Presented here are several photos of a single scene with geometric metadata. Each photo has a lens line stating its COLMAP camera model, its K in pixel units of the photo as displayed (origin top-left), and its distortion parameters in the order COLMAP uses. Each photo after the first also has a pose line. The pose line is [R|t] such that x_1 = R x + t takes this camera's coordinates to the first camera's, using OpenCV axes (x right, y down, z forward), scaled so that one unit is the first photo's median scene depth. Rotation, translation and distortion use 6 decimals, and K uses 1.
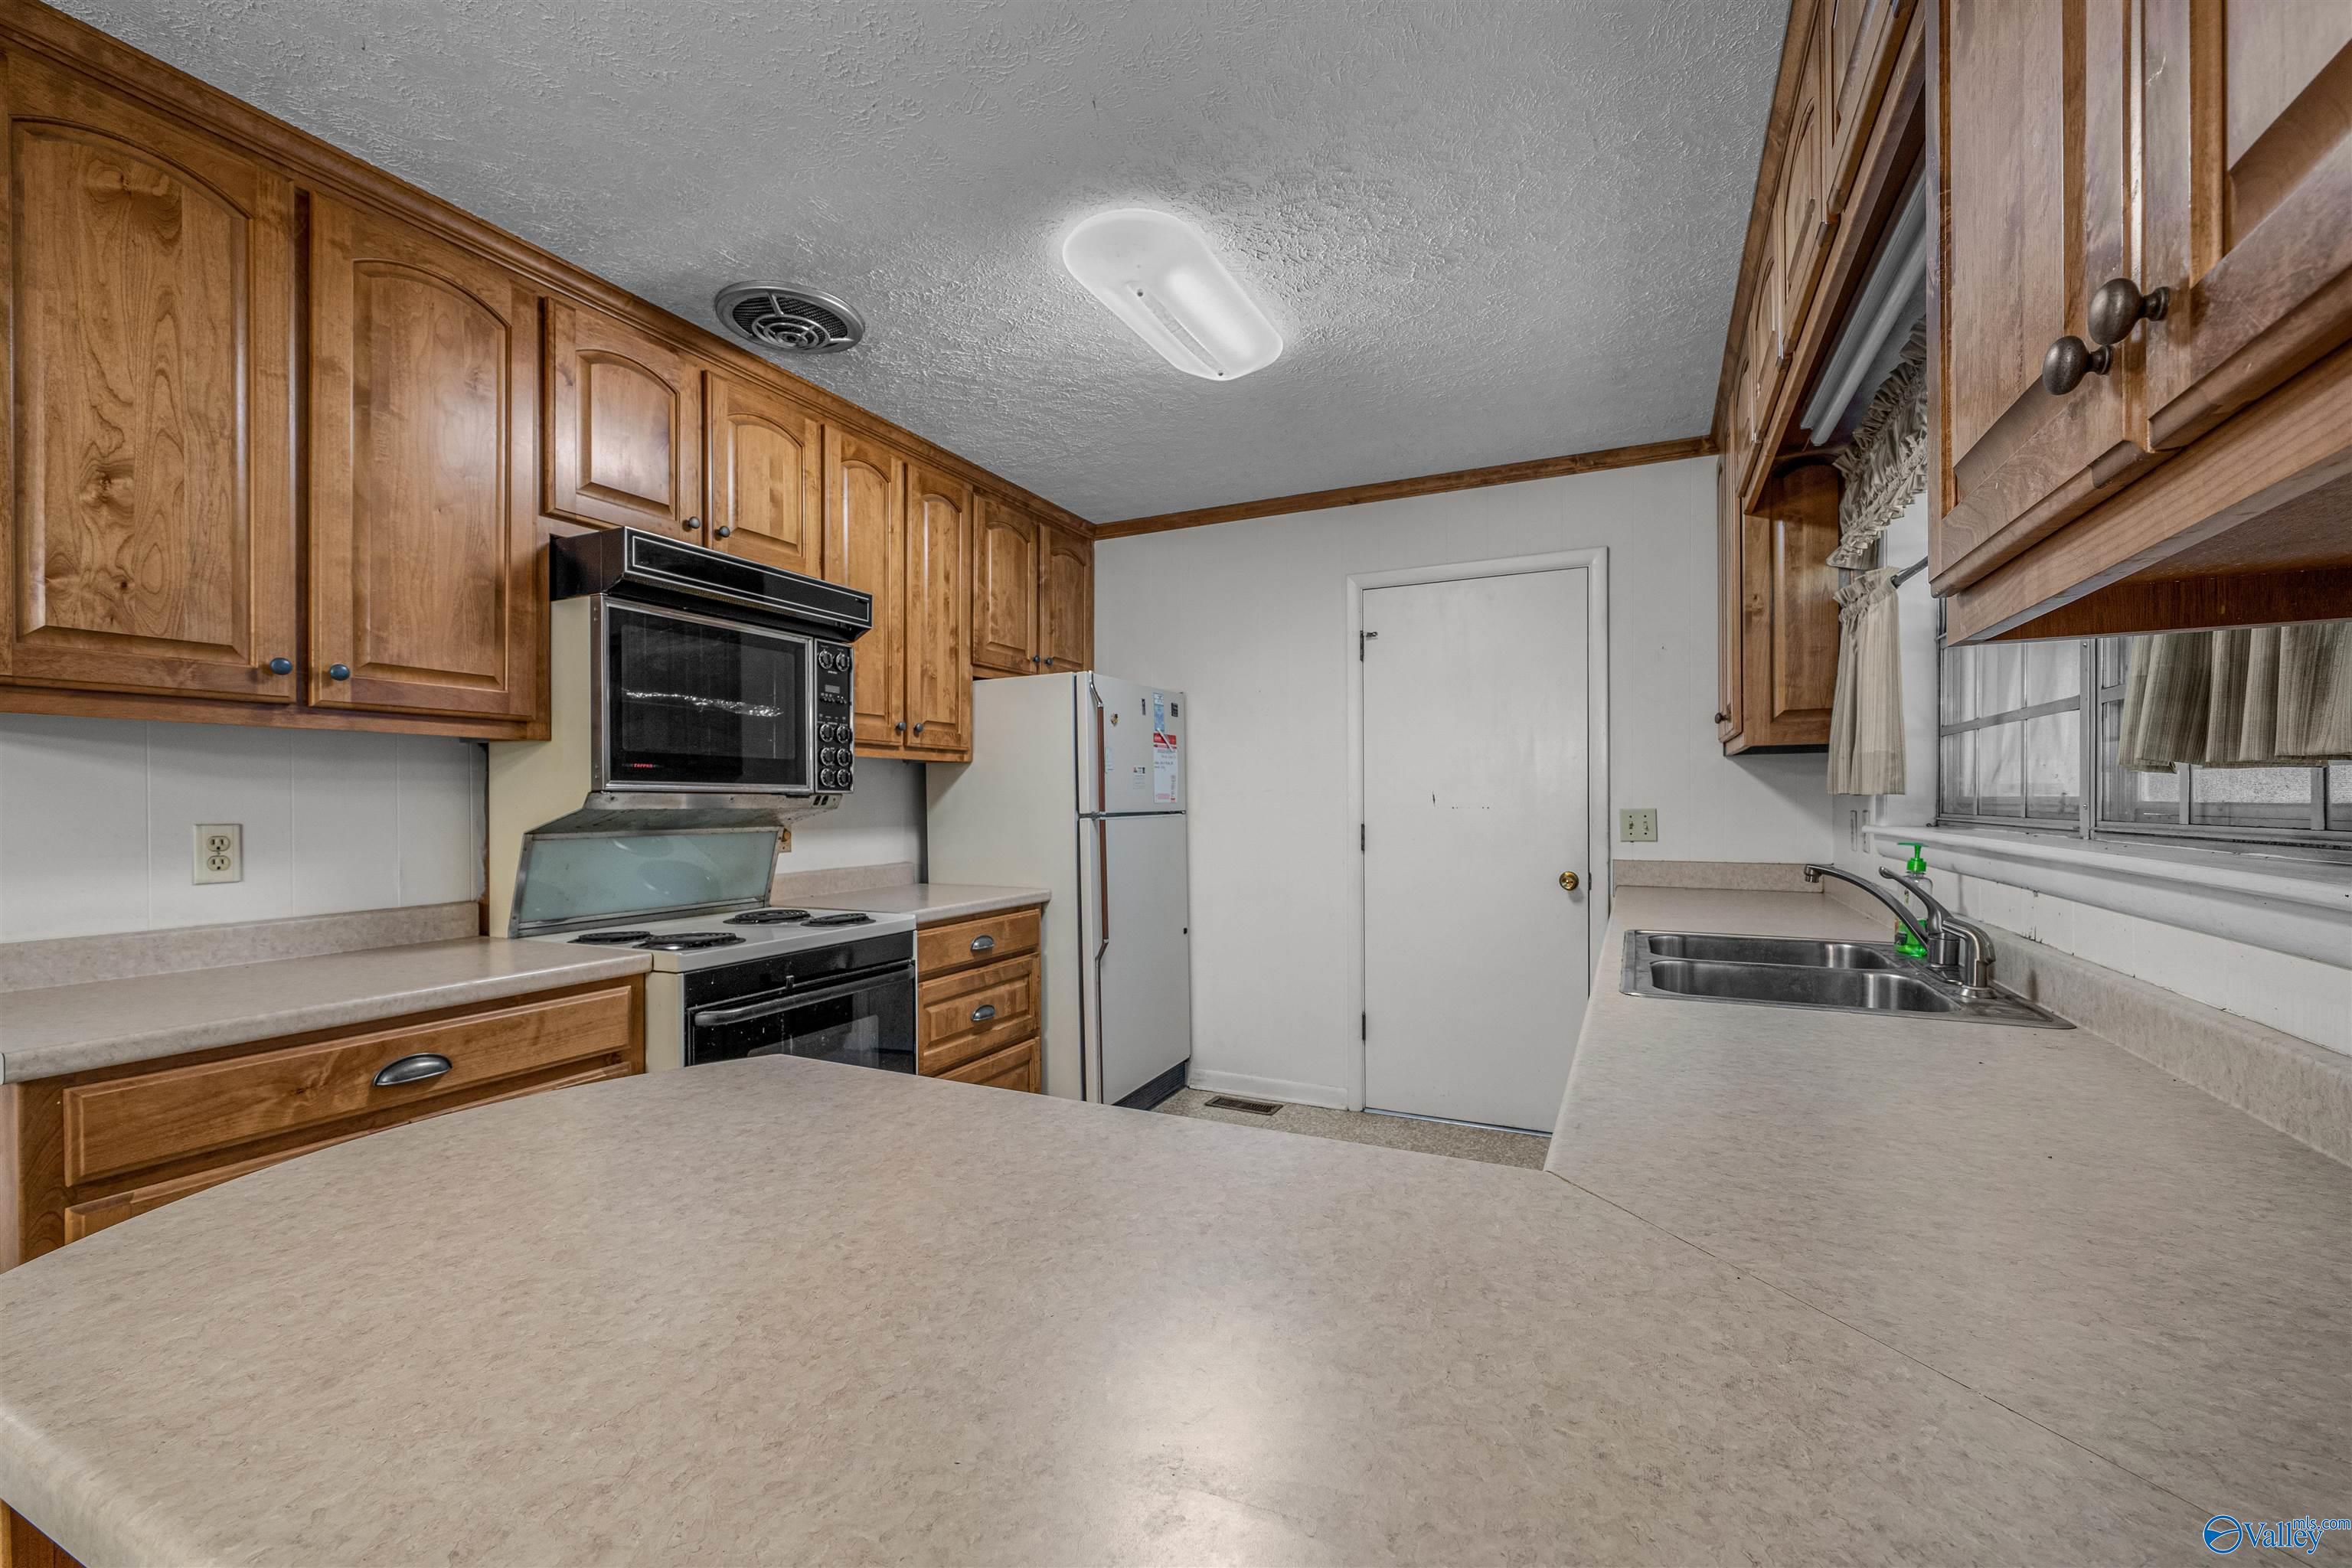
lens RADIAL K [[975.3, 0, 1161.1], [0, 975.3, 808.2], [0, 0, 1]] dist [-0.000301, 0.000001]
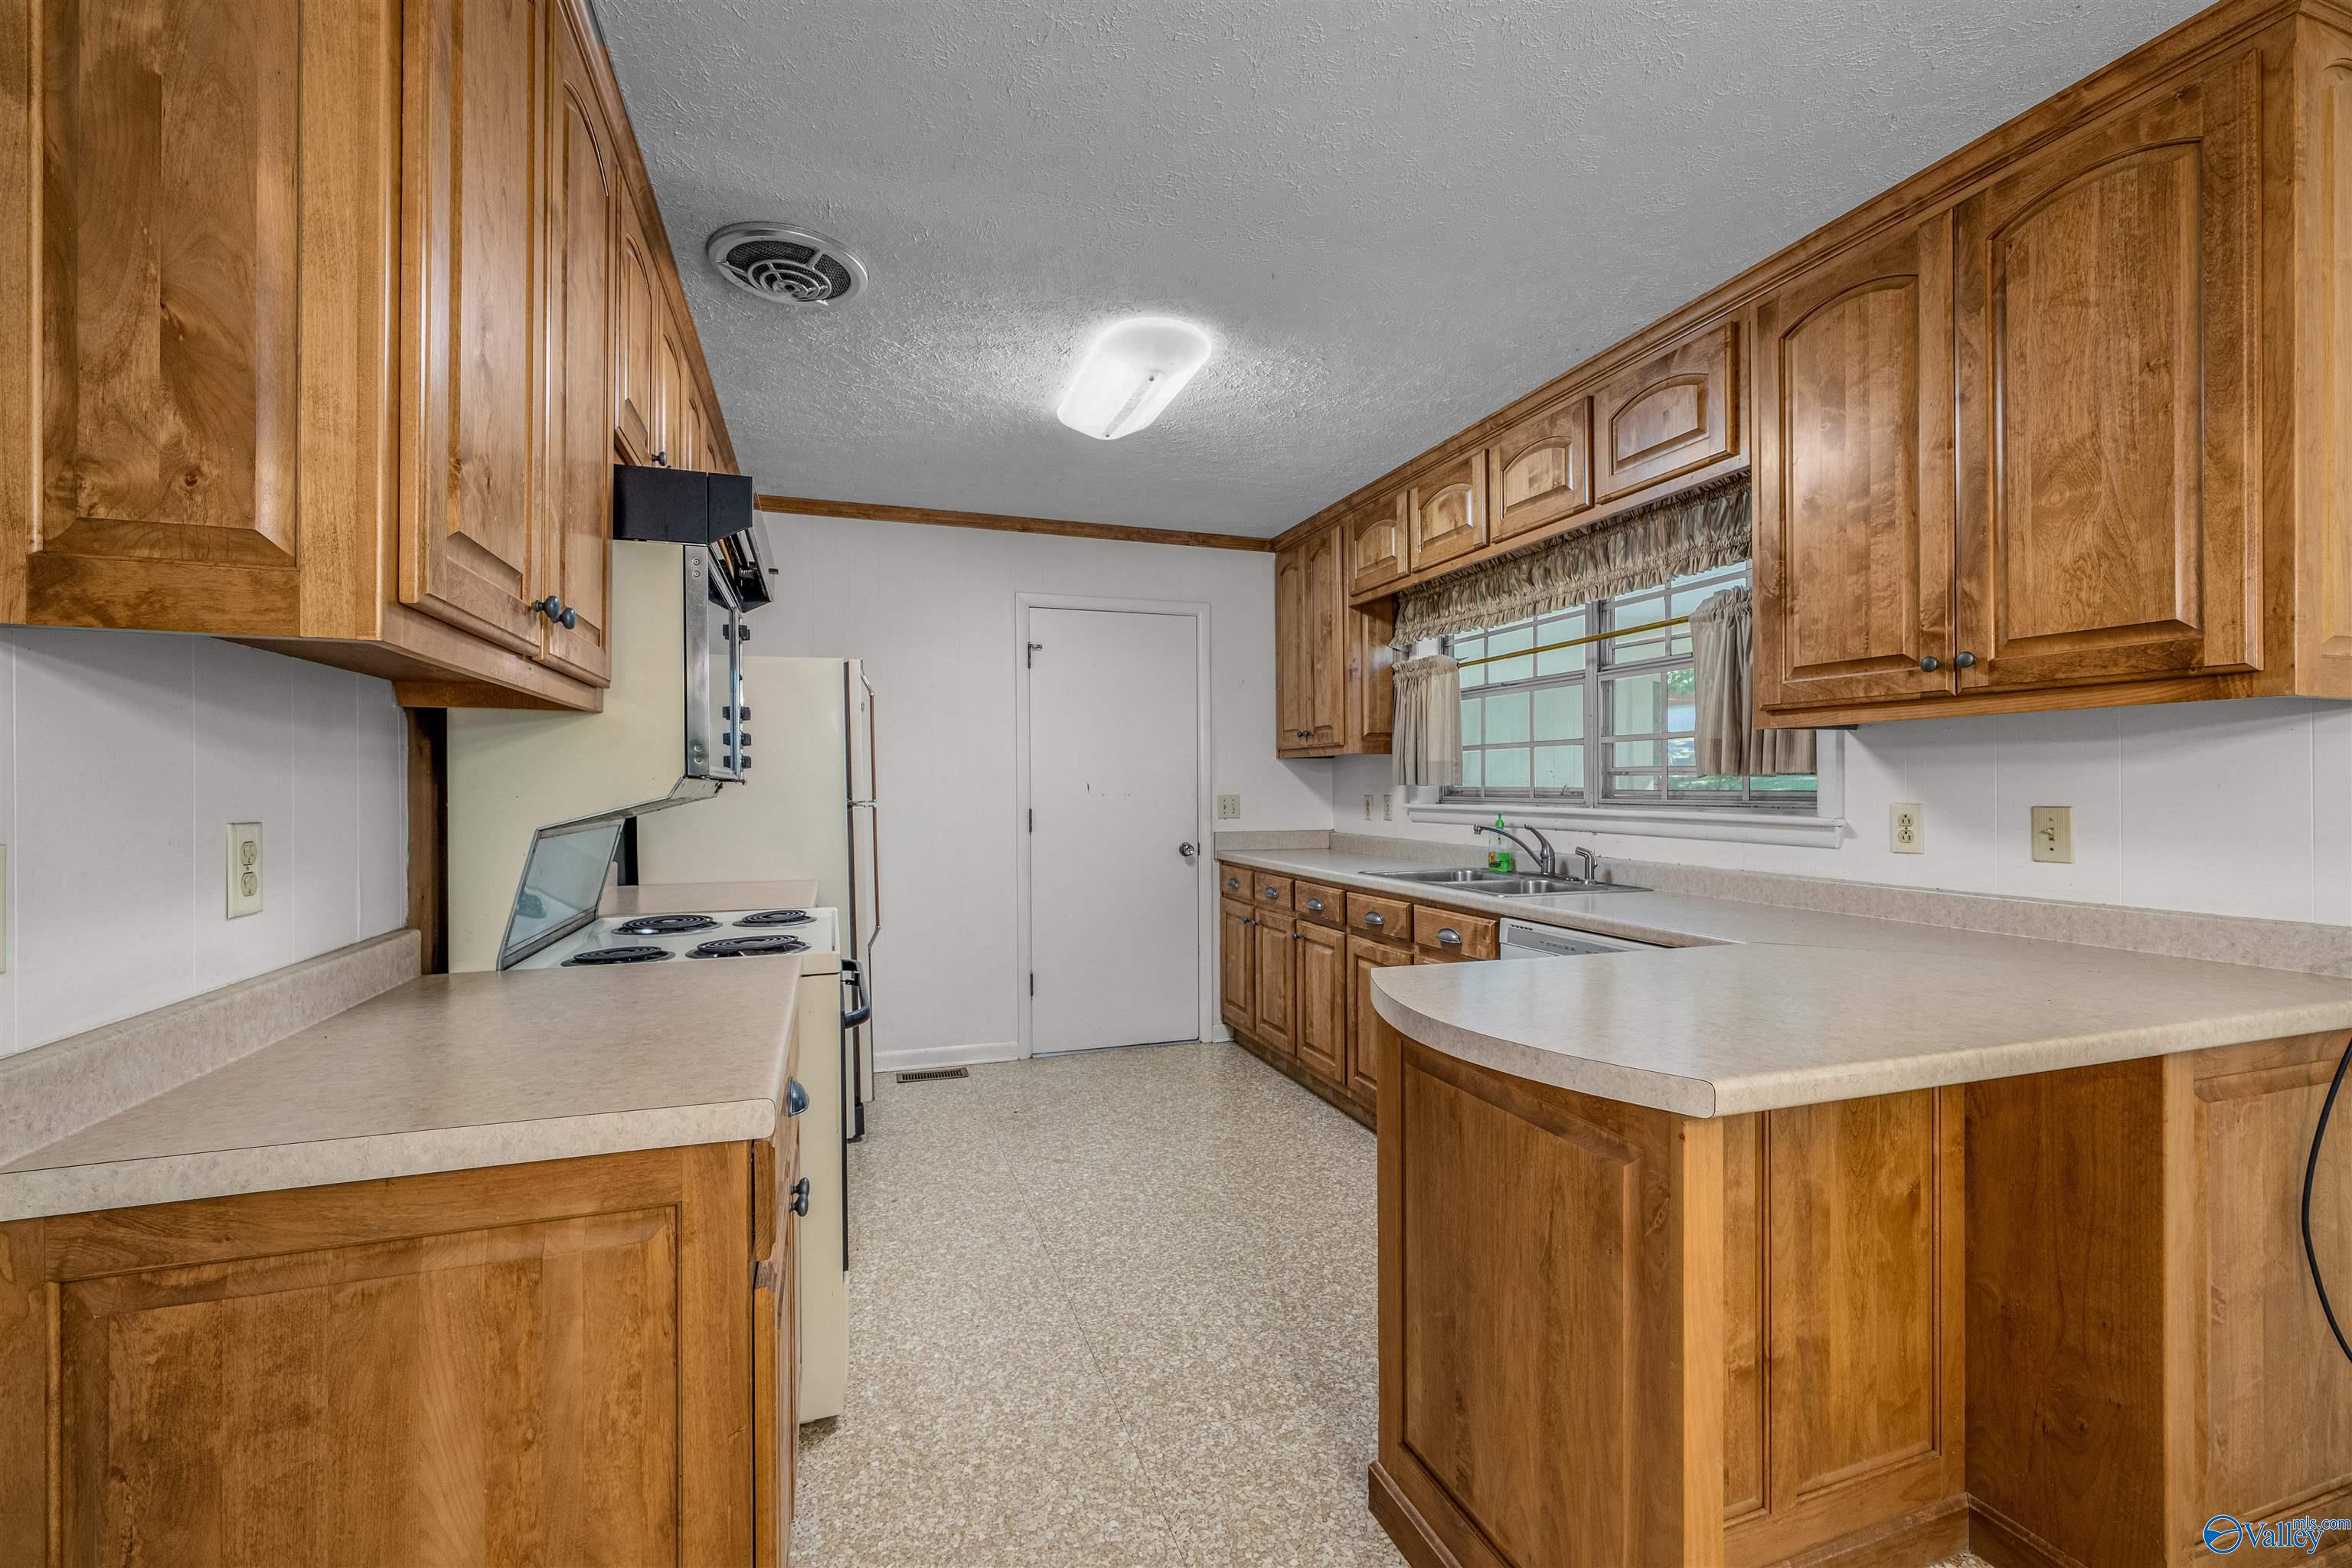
lens RADIAL K [[981.6, 0, 1176.0], [0, 981.6, 784.0], [0, 0, 1]] dist [-0.000797, -0.000121]
pose [[0.704786, 0.004385, 0.709407, -0.585769], [0.005091, 0.999924, -0.011238, 0.000562], [-0.709402, 0.011532, 0.704710, 0.066133]]
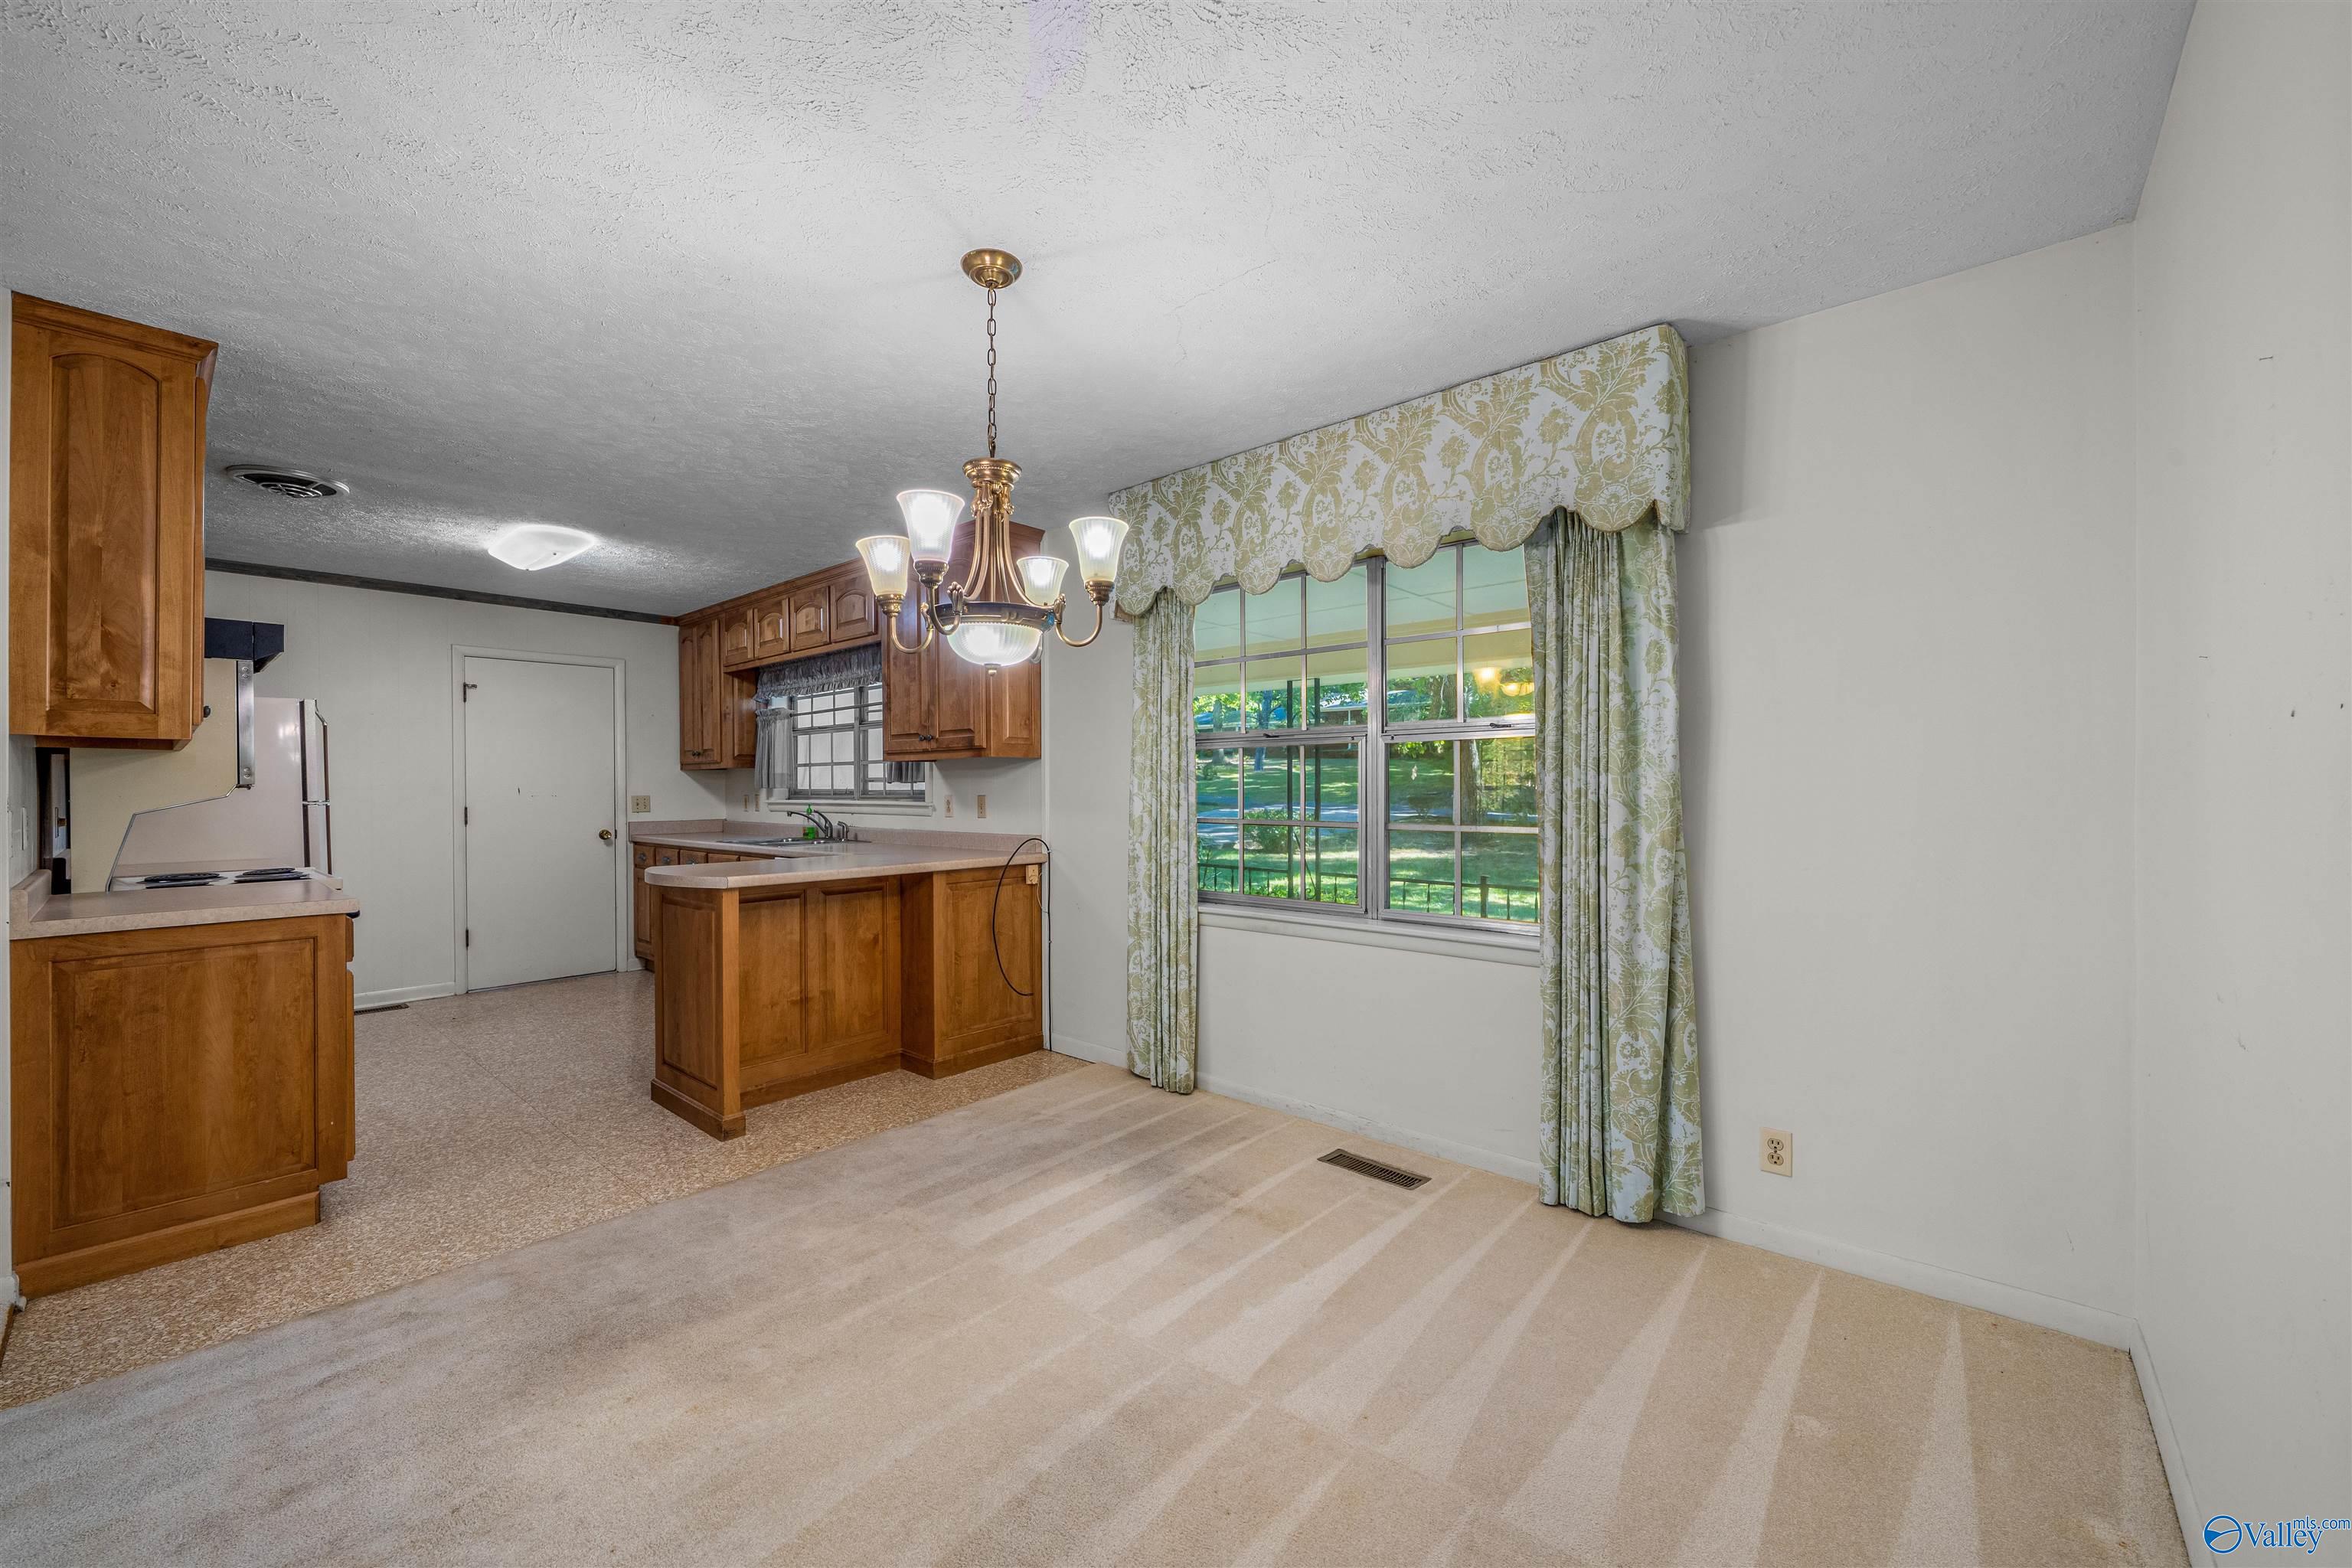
lens RADIAL K [[912.6, 0, 1176.0], [0, 912.6, 784.0], [0, 0, 1]] dist [-0.004449, -0.000208]
pose [[0.260551, 0.006014, 0.965441, -1.054155], [0.013638, 0.999858, -0.009909, 0.010814], [-0.965364, 0.015748, 0.260432, -0.549625]]
